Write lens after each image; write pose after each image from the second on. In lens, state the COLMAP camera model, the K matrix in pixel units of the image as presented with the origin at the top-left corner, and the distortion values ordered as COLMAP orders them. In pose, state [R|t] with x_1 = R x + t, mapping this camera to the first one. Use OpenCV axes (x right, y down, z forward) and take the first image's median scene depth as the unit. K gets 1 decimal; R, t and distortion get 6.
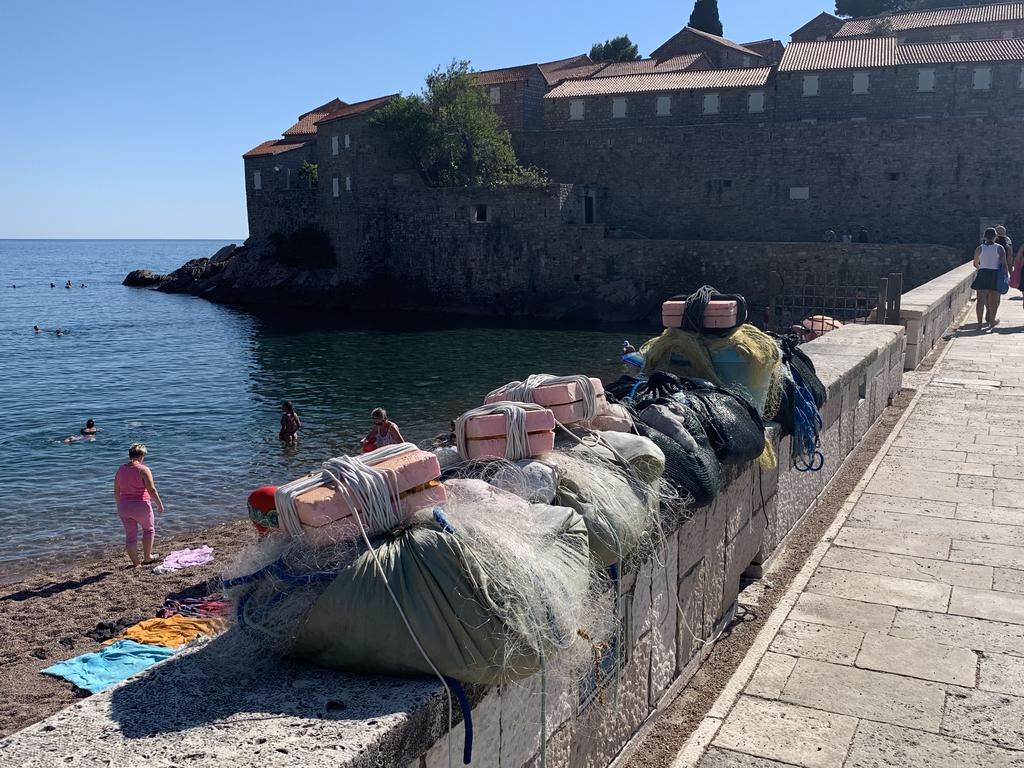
lens RADIAL K [[985.2, 0, 509.7], [0, 985.2, 415.6], [0, 0, 1]] dist [0.001948, -0.025811]
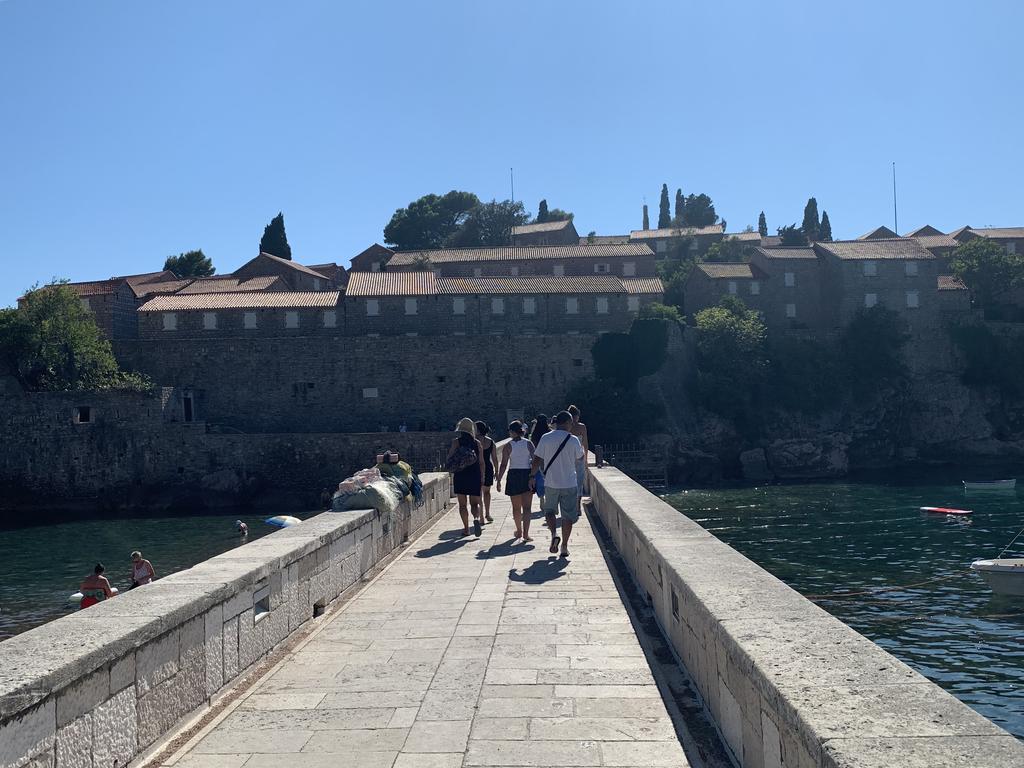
lens RADIAL K [[979.2, 0, 500.9], [0, 979.2, 386.0], [0, 0, 1]] dist [0.067637, -0.006165]
pose [[0.912282, -0.009992, 0.409440, -0.056288], [0.100088, 0.974831, -0.199218, 0.024730], [-0.397144, 0.222723, 0.890321, -0.149733]]
